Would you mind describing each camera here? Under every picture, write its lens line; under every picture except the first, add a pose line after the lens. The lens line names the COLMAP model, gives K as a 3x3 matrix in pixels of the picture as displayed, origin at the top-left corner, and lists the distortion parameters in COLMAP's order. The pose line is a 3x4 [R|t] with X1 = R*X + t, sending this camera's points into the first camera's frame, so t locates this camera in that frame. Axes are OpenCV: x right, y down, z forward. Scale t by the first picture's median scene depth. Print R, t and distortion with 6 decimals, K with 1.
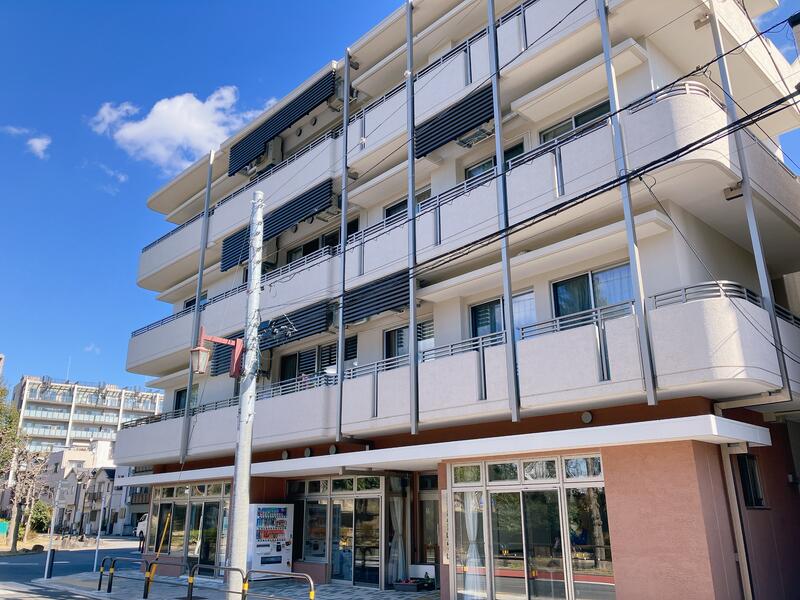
lens RADIAL K [[653.6, 0, 397.4], [0, 653.6, 300.4], [0, 0, 1]] dist [-0.008993, 0.003181]
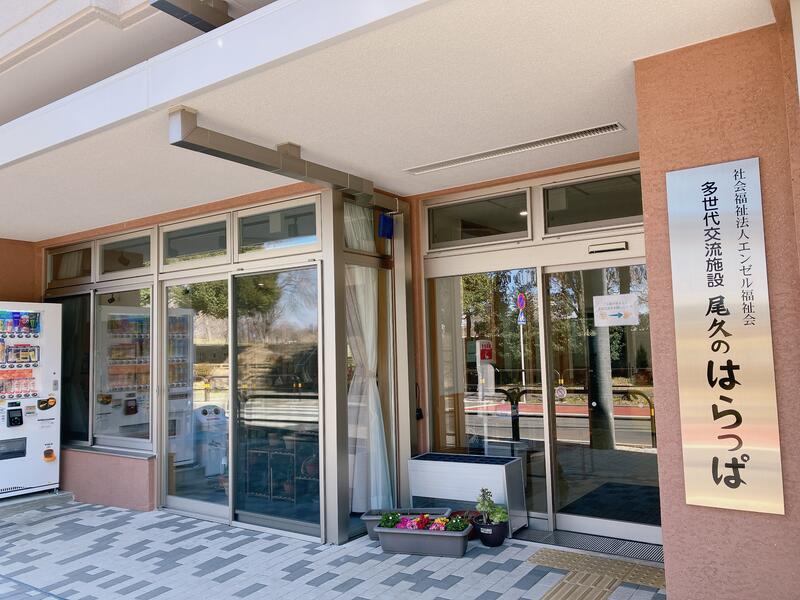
lens RADIAL K [[653.6, 0, 403.3], [0, 653.6, 299.7], [0, 0, 1]] dist [-0.008993, 0.003181]
pose [[0.977129, -0.005098, 0.212585, -0.048026], [-0.045853, 0.971143, 0.234049, 0.221938], [-0.207644, -0.238444, 0.948698, 0.629369]]
